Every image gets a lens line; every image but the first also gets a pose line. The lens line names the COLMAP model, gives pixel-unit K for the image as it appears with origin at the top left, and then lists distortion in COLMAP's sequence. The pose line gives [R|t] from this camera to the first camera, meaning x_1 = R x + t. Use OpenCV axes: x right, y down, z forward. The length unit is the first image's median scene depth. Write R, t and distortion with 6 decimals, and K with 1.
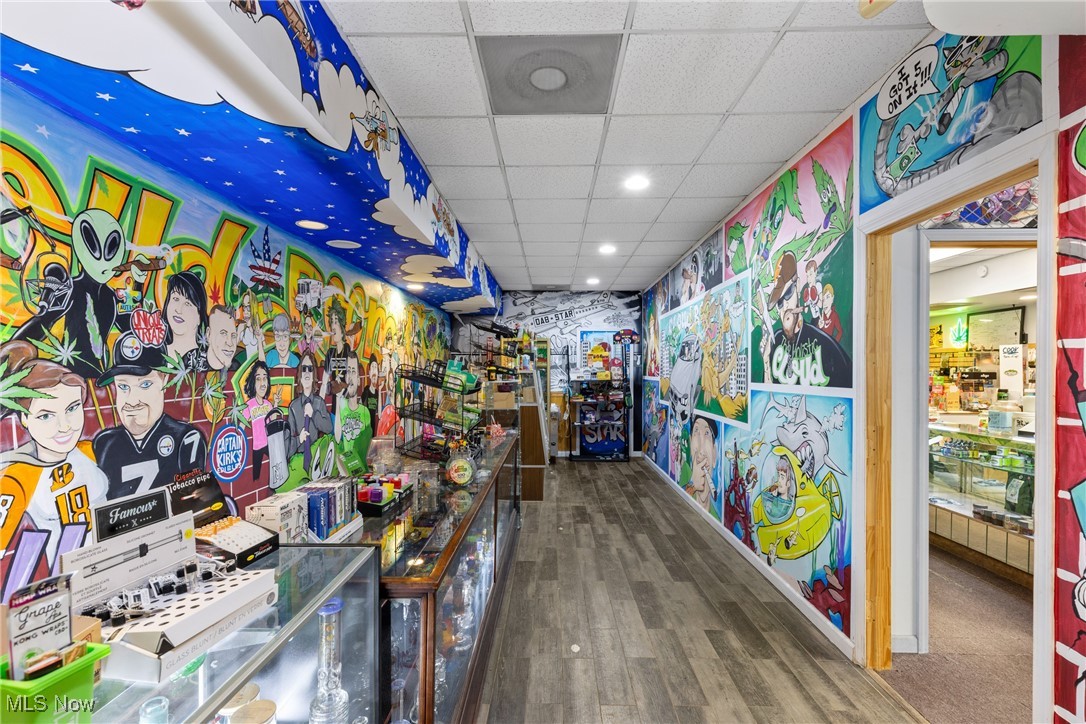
lens RADIAL K [[495.3, 0, 545.1], [0, 495.3, 372.3], [0, 0, 1]] dist [0.009409, -0.001623]
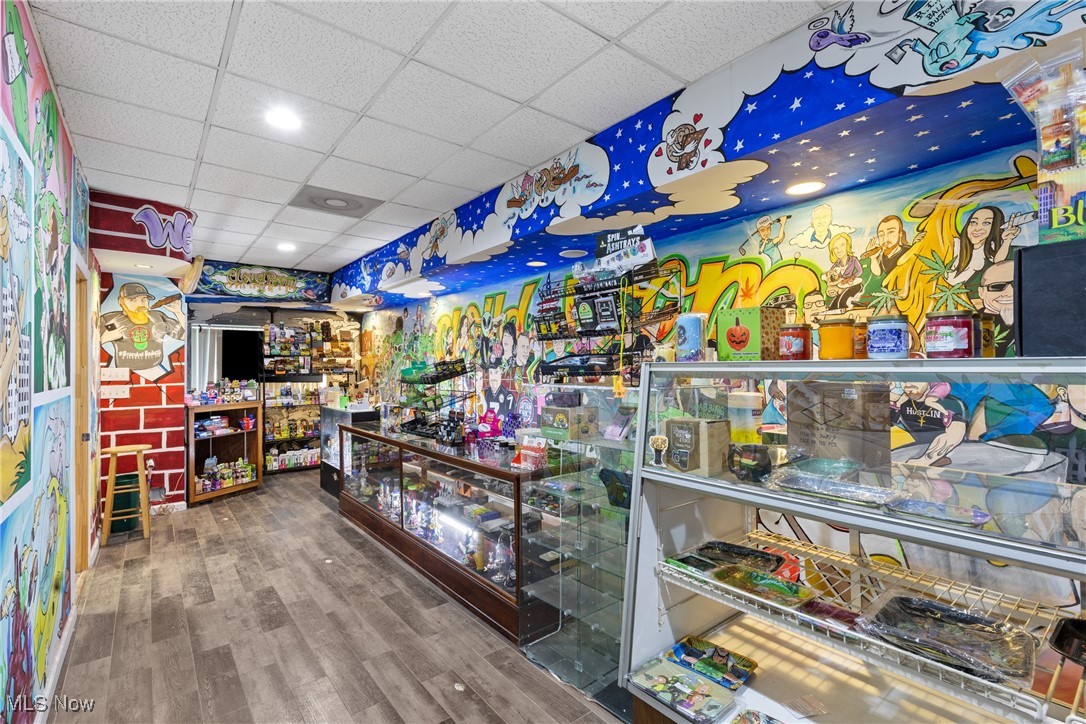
lens RADIAL K [[495.3, 0, 547.7], [0, 495.3, 357.5], [0, 0, 1]] dist [0.009409, -0.001623]
pose [[-0.770879, -0.002192, -0.636978, 0.559509], [0.009719, 0.999837, -0.015203, -0.009110], [0.636908, -0.017910, -0.770732, 2.880586]]
